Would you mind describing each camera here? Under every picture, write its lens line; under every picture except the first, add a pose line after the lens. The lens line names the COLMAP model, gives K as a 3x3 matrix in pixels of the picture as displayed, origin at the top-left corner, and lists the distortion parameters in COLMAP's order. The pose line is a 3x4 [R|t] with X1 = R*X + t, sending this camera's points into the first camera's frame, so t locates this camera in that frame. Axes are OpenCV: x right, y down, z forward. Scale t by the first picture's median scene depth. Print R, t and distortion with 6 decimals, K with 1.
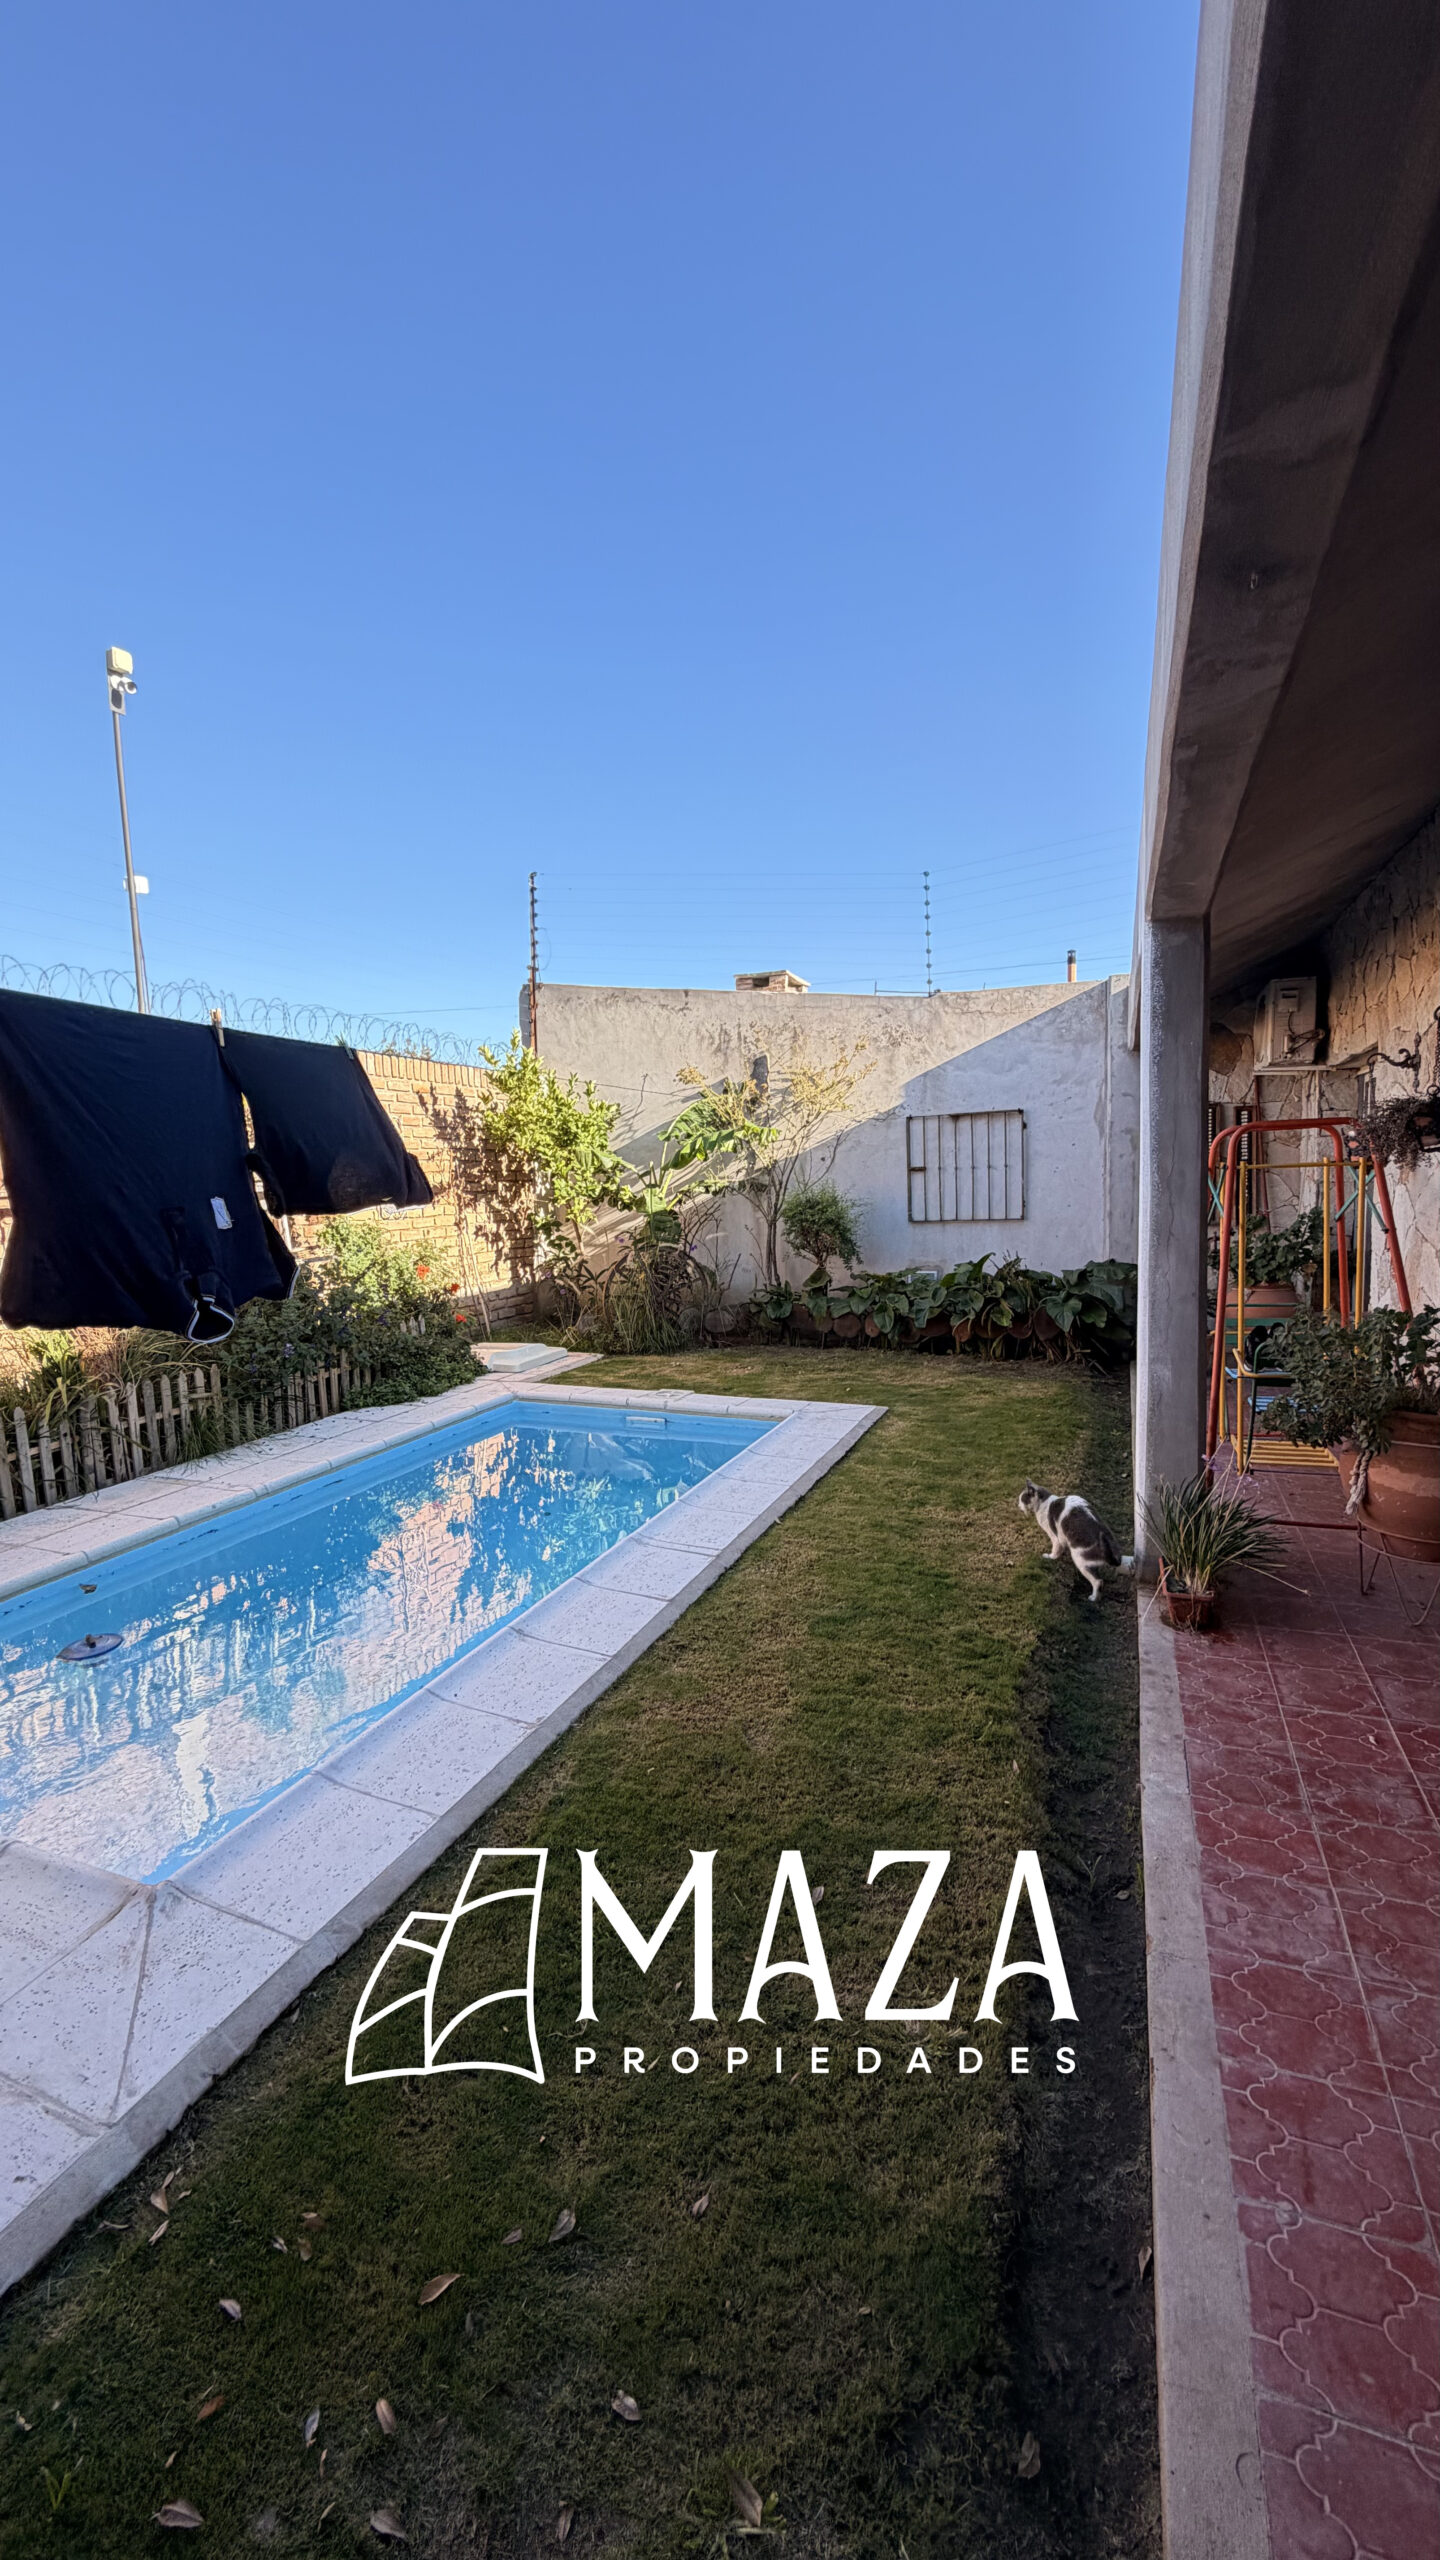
lens RADIAL K [[1009.3, 0, 716.8], [0, 1009.3, 1276.1], [0, 0, 1]] dist [-0.001320, -0.000098]
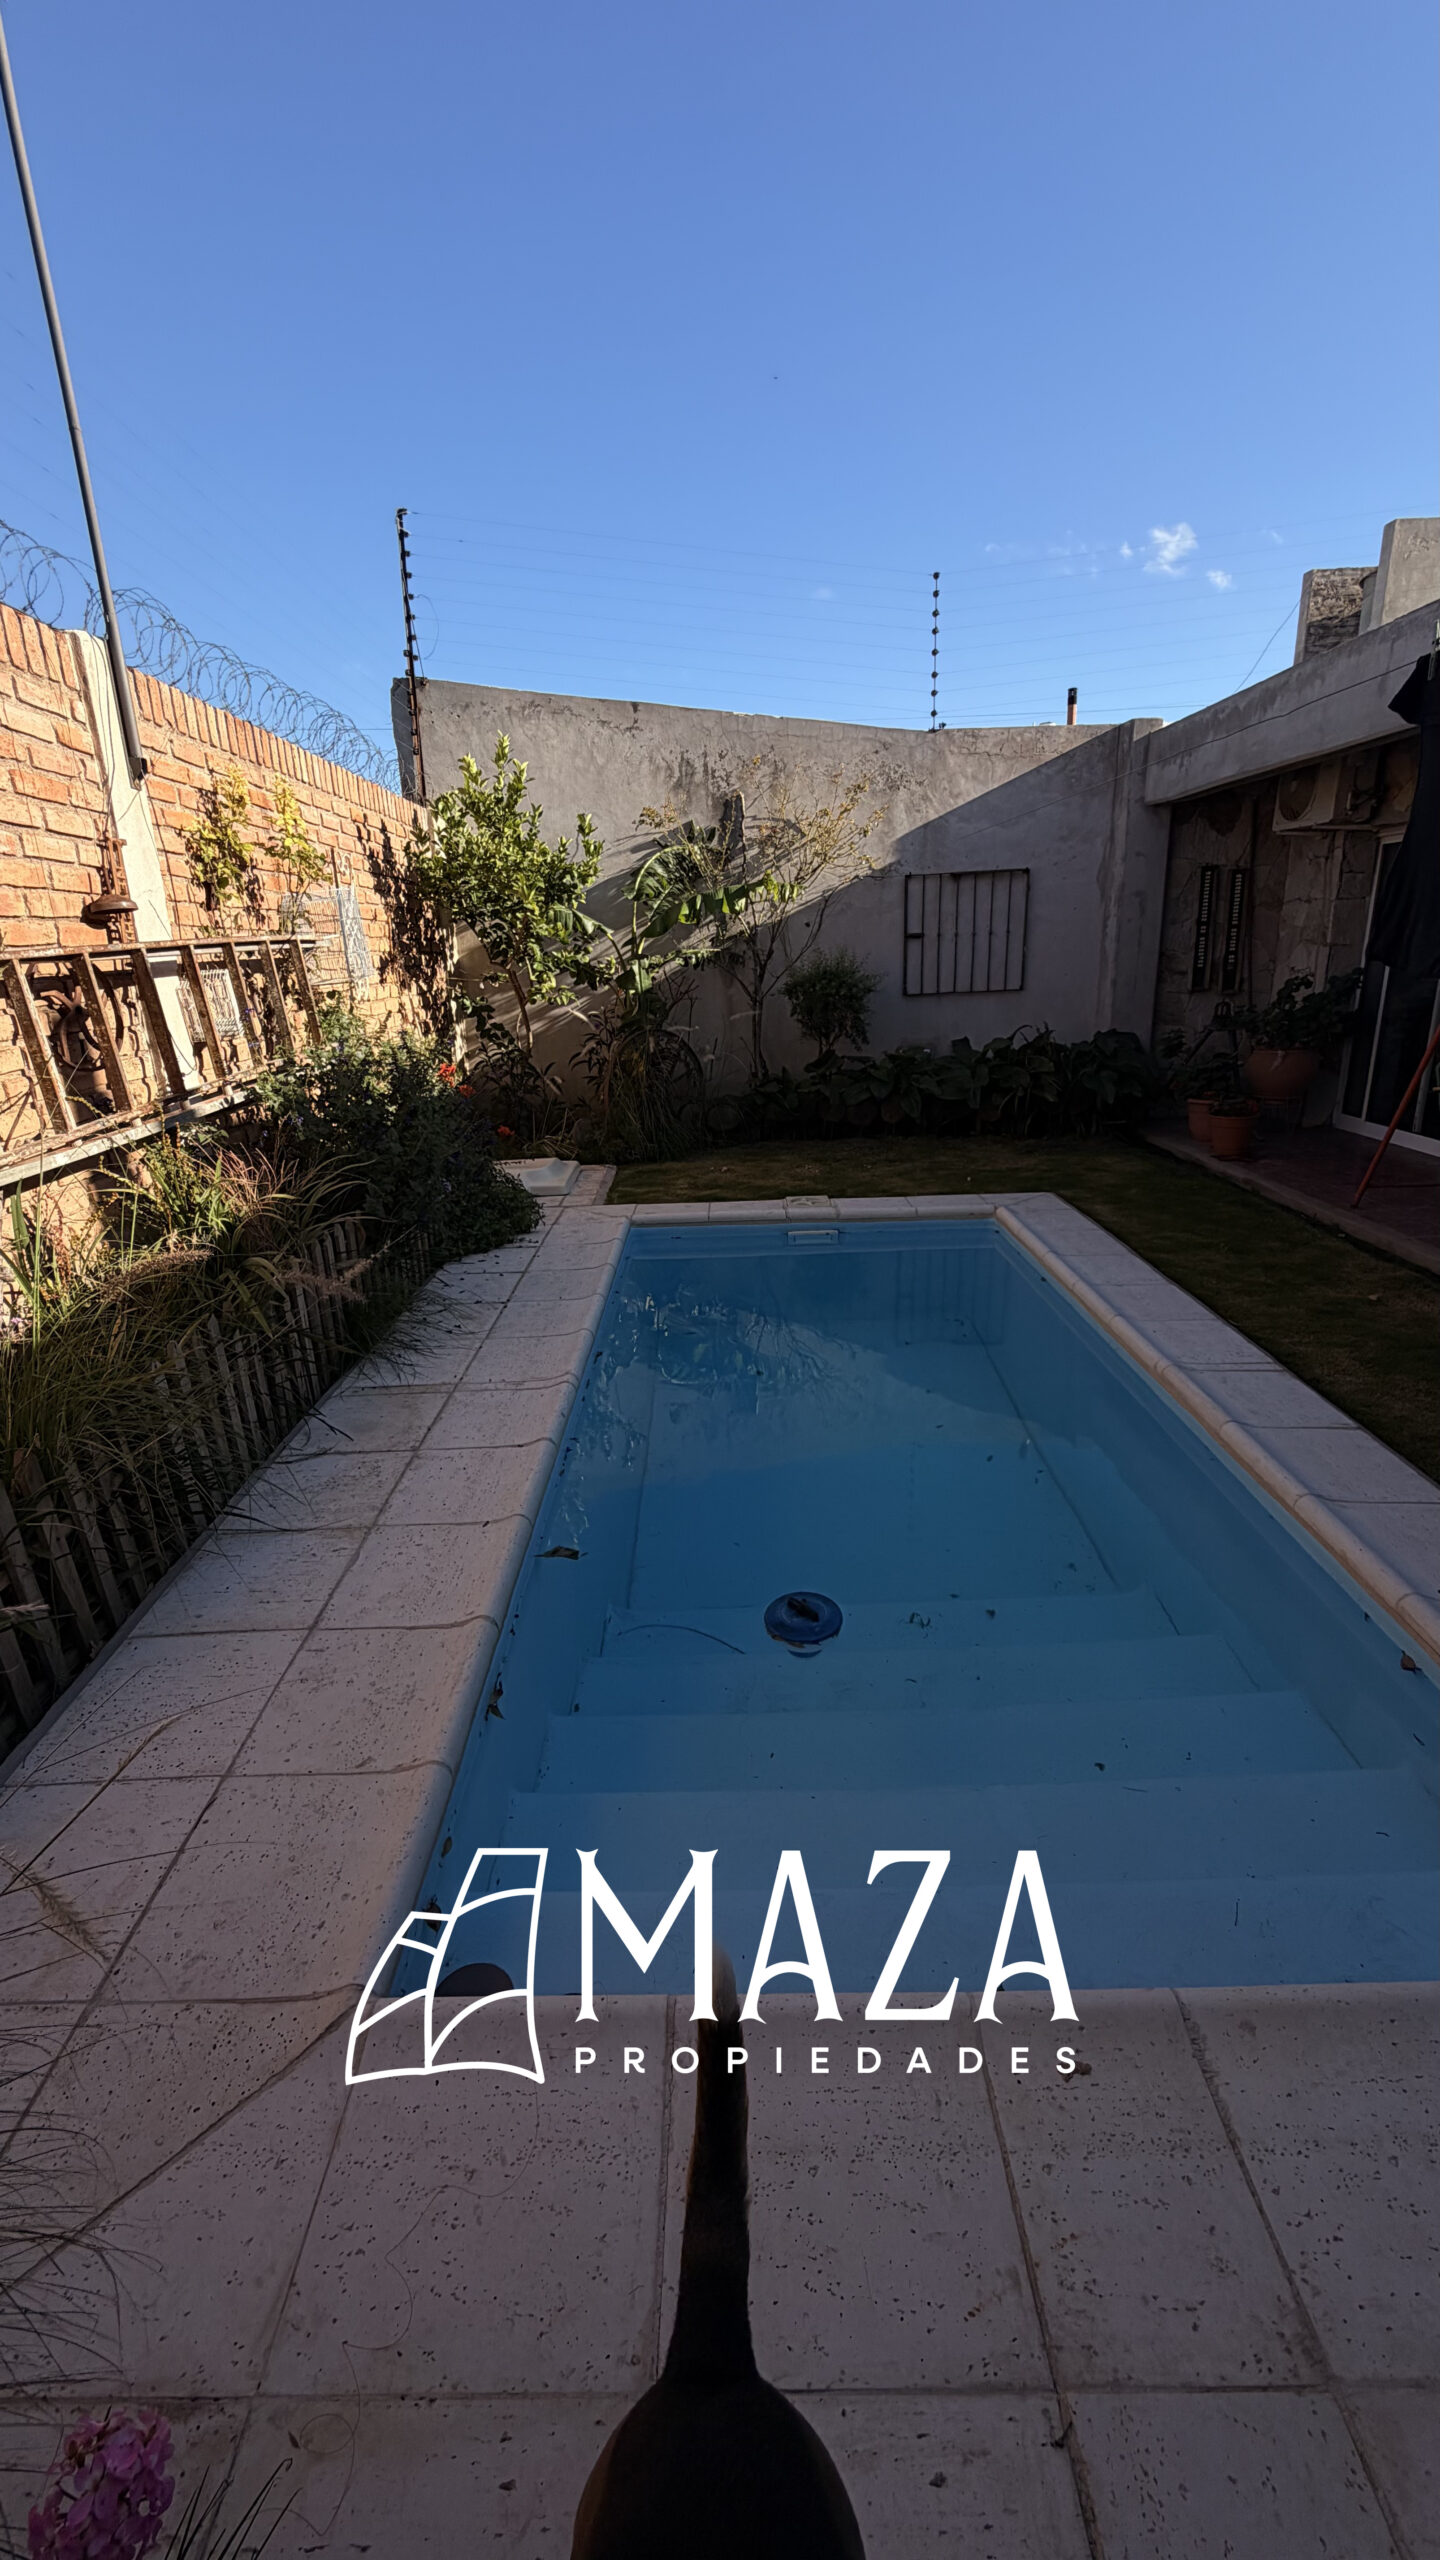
lens RADIAL K [[1009.3, 0, 716.8], [0, 1009.3, 1276.1], [0, 0, 1]] dist [-0.001320, -0.000098]
pose [[0.924492, -0.120210, 0.361750, -0.341214], [0.045998, 0.977221, 0.207178, -0.002291], [-0.378415, -0.174894, 0.908963, 0.183666]]
